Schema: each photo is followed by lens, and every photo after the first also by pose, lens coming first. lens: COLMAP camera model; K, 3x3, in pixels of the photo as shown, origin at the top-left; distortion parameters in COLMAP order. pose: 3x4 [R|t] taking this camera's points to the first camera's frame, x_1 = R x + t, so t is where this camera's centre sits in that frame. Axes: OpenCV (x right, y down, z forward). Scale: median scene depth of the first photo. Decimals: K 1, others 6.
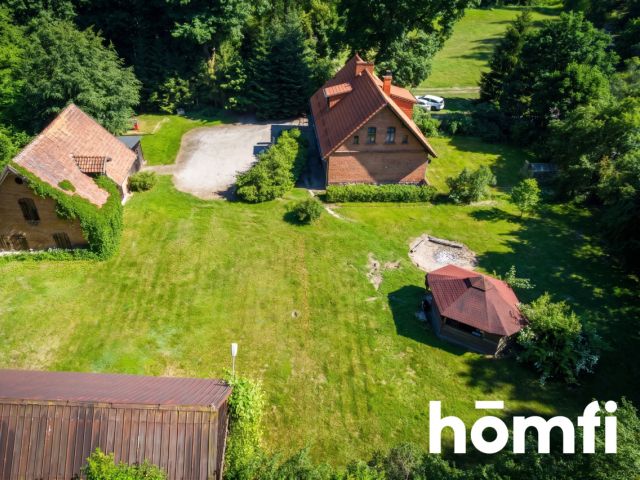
lens RADIAL K [[468.4, 0, 294.1], [0, 468.4, 252.9], [0, 0, 1]] dist [-0.038946, -0.004052]
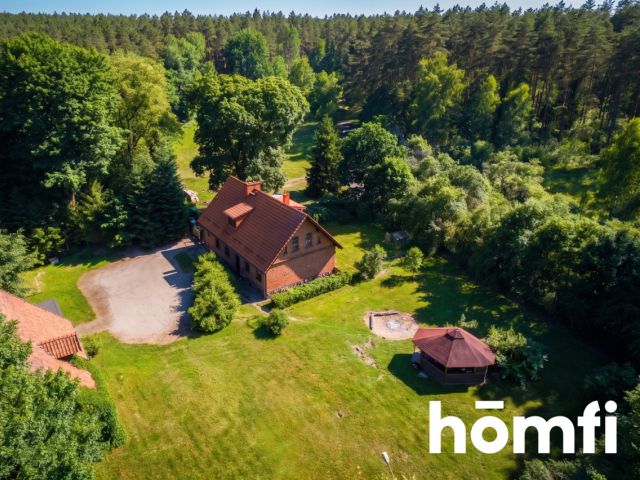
lens RADIAL K [[468.4, 0, 293.0], [0, 468.4, 242.1], [0, 0, 1]] dist [-0.038946, -0.004052]
pose [[0.837490, -0.222966, 0.498896, -0.398115], [0.313743, 0.943693, -0.104923, -0.126936], [-0.447410, 0.244397, 0.860287, -0.004756]]
